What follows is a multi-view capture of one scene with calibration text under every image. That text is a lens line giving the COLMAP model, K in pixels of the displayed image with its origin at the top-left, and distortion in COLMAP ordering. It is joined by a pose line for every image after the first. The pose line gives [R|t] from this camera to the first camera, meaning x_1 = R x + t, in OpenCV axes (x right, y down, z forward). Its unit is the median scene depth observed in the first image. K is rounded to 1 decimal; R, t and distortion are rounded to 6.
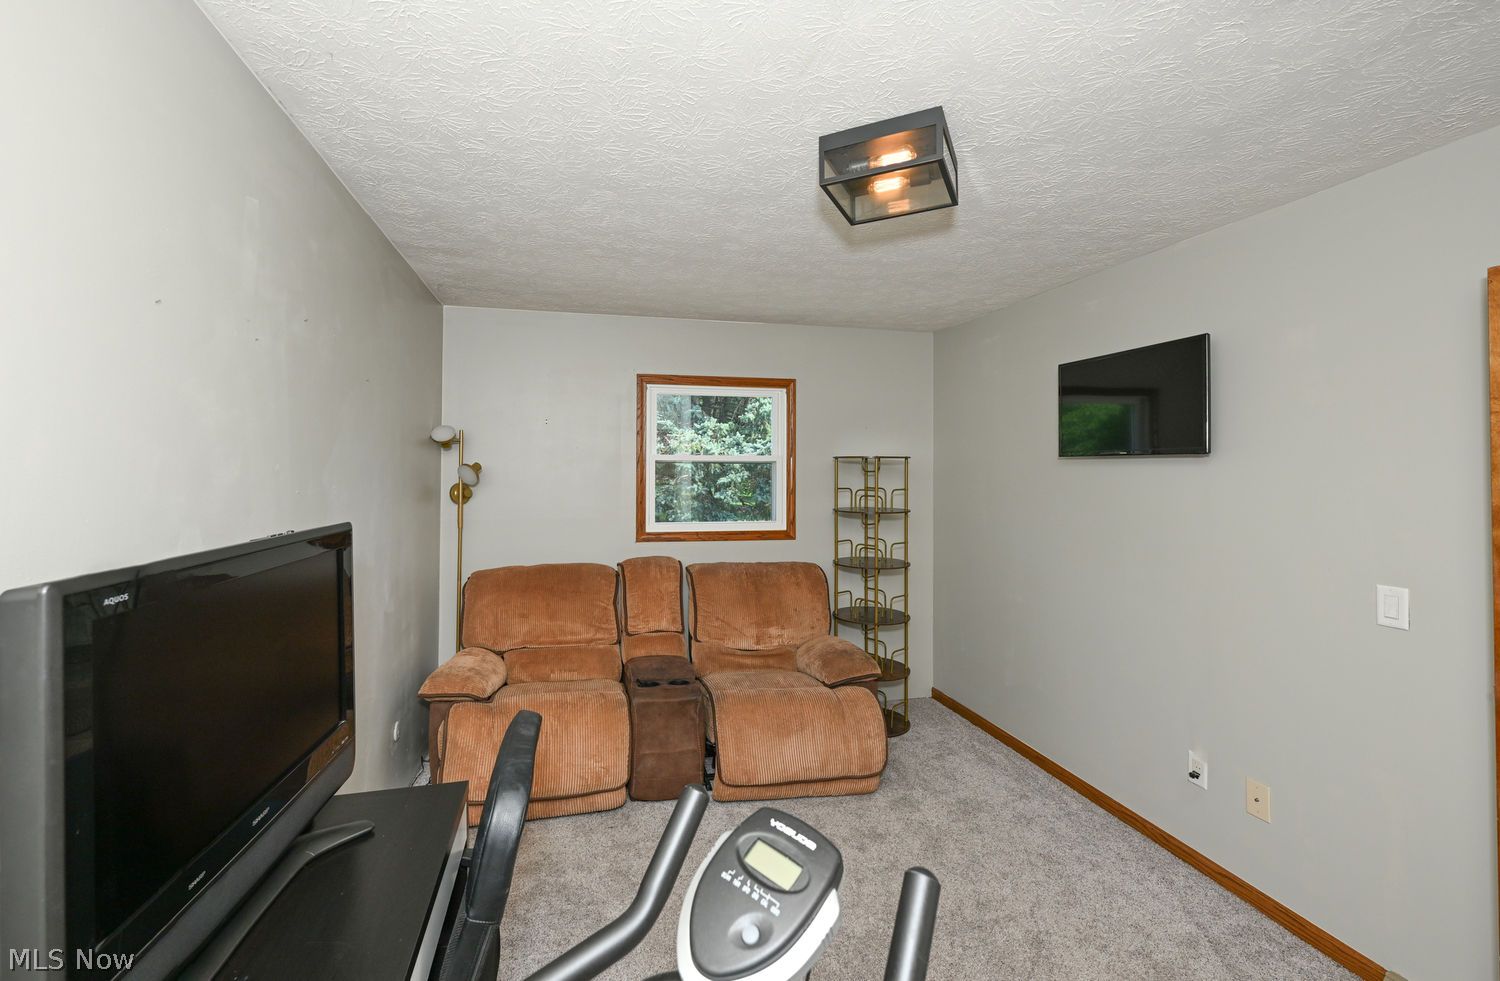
lens RADIAL K [[615.4, 0, 747.8], [0, 615.4, 469.5], [0, 0, 1]] dist [-0.000237, -0.000068]
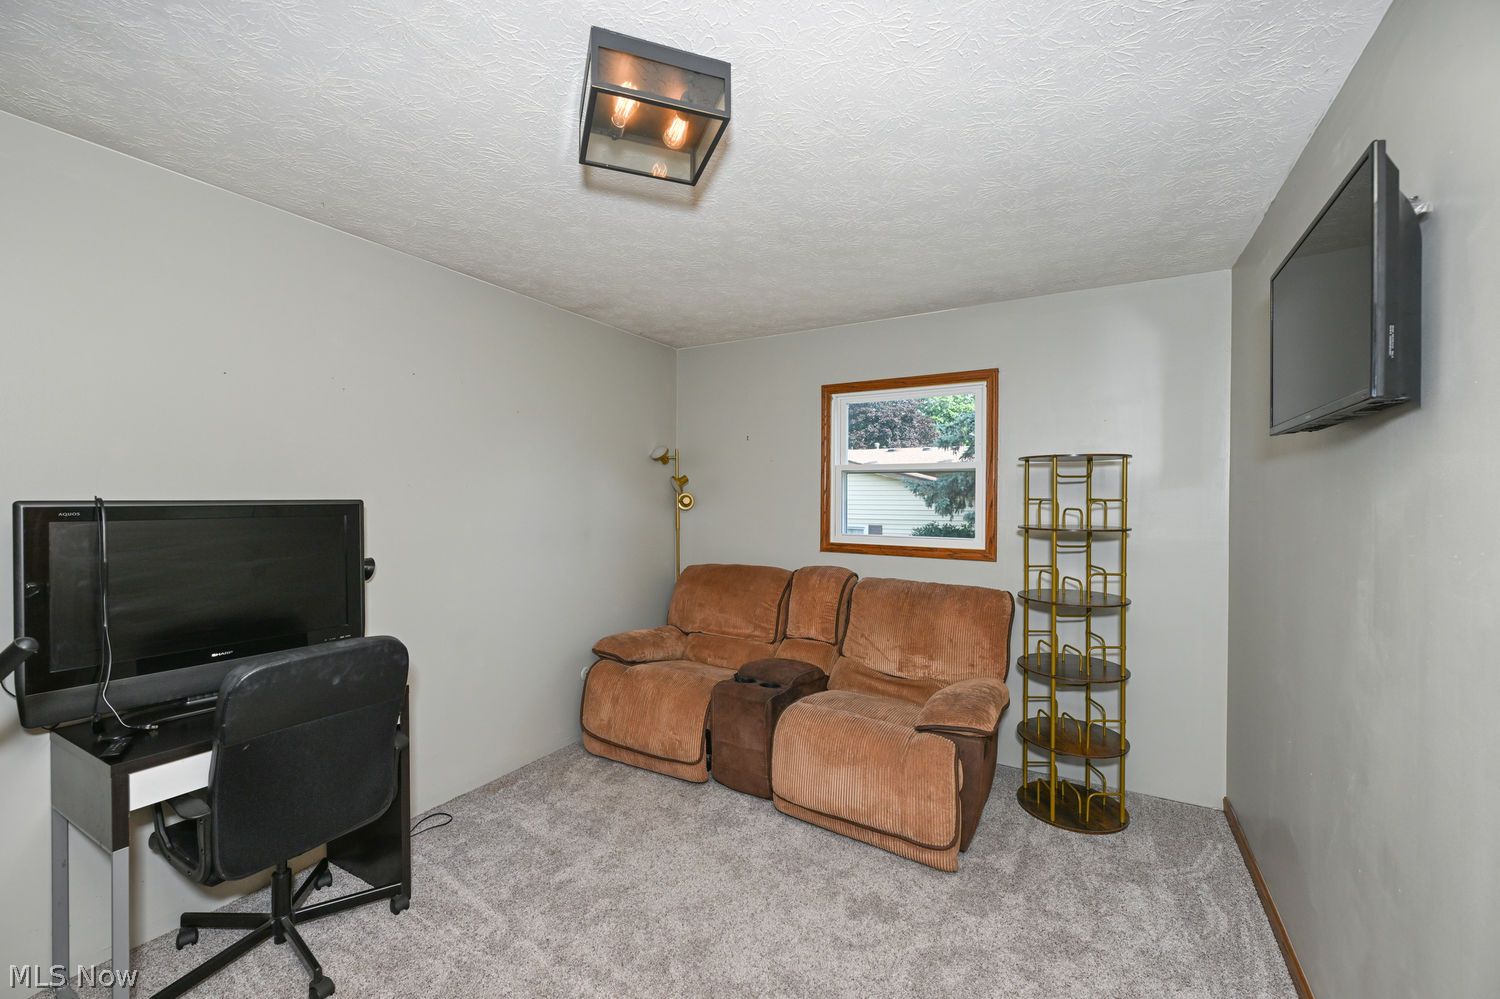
lens RADIAL K [[595.7, 0, 748.2], [0, 595.7, 504.0], [0, 0, 1]] dist [-0.002549, -0.000090]
pose [[0.742466, 0.008087, -0.669835, 0.428453], [-0.000086, 0.999928, 0.011977, 0.030934], [0.669884, -0.008834, 0.742413, 0.210149]]
